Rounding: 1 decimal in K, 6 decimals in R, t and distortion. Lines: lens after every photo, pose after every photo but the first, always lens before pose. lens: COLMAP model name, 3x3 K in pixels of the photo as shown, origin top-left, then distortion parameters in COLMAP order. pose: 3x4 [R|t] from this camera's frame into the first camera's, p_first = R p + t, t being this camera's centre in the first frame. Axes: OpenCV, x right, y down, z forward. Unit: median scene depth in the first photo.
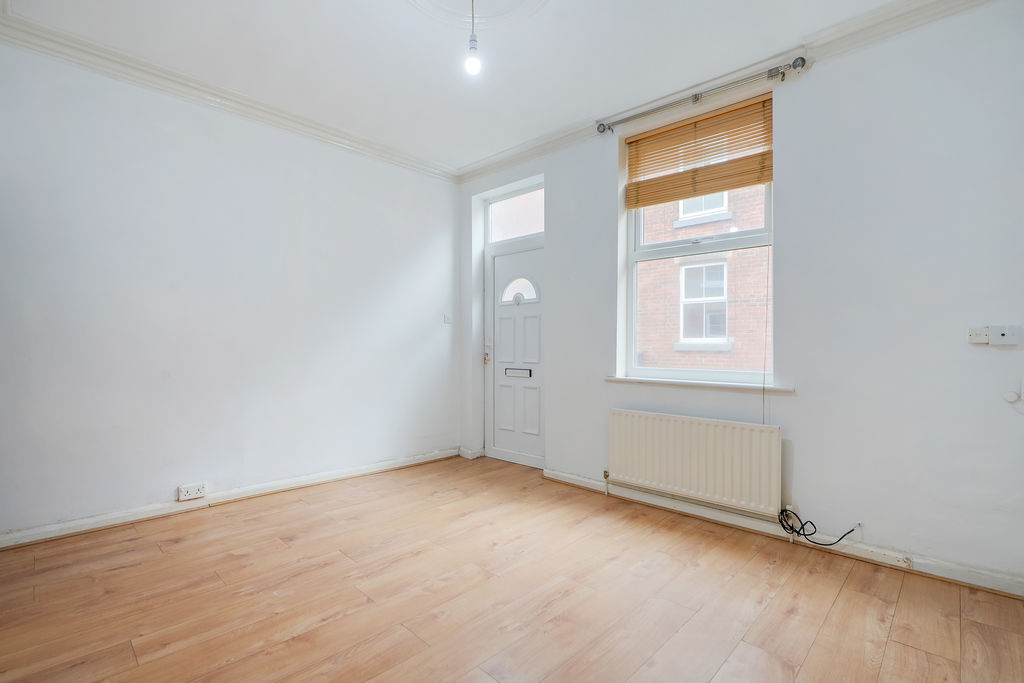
lens RADIAL K [[469.3, 0, 503.8], [0, 469.3, 348.7], [0, 0, 1]] dist [-0.003336, -0.000059]
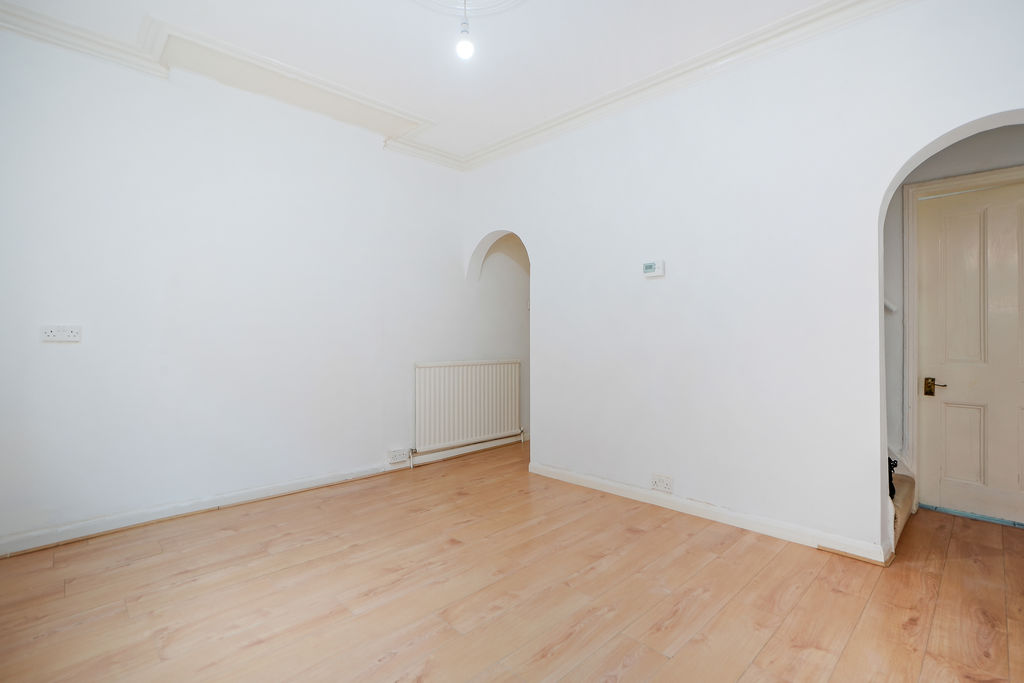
lens RADIAL K [[469.3, 0, 512.5], [0, 469.3, 335.9], [0, 0, 1]] dist [-0.003336, -0.000059]
pose [[-0.999833, -0.003717, 0.017866, -0.117616], [-0.003741, 0.999992, -0.001342, -0.004763], [-0.017861, -0.001409, -0.999839, 1.297645]]
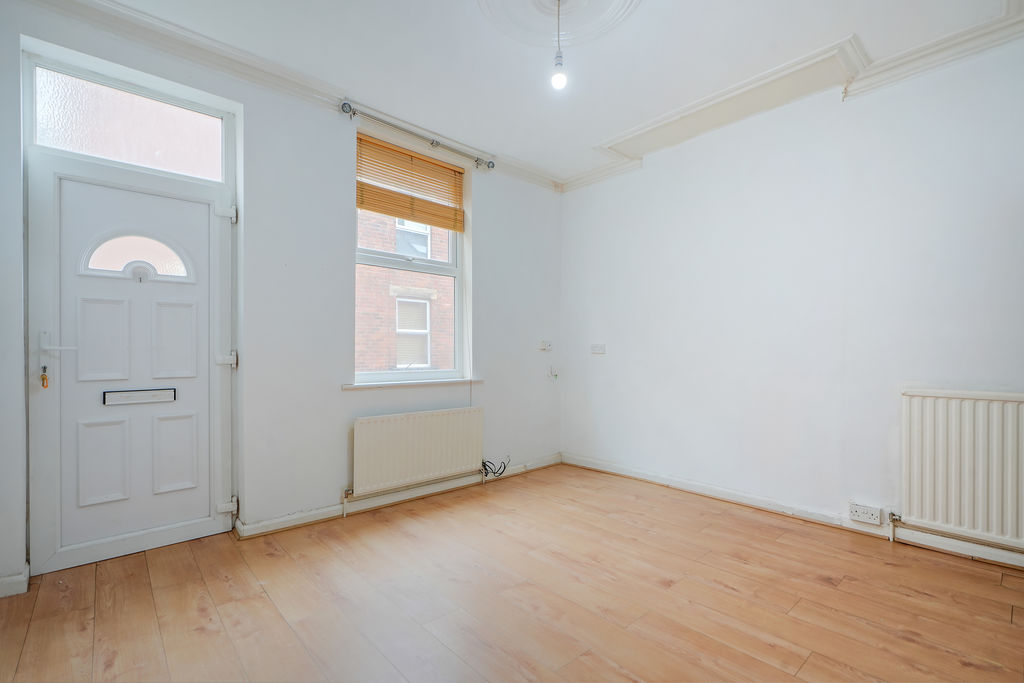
lens RADIAL K [[469.3, 0, 507.9], [0, 469.3, 349.2], [0, 0, 1]] dist [-0.003336, -0.000059]
pose [[0.067026, 0.000627, 0.997751, -0.722595], [0.006851, 0.999976, -0.001088, -0.005995], [-0.997728, 0.006909, 0.067020, 0.689748]]
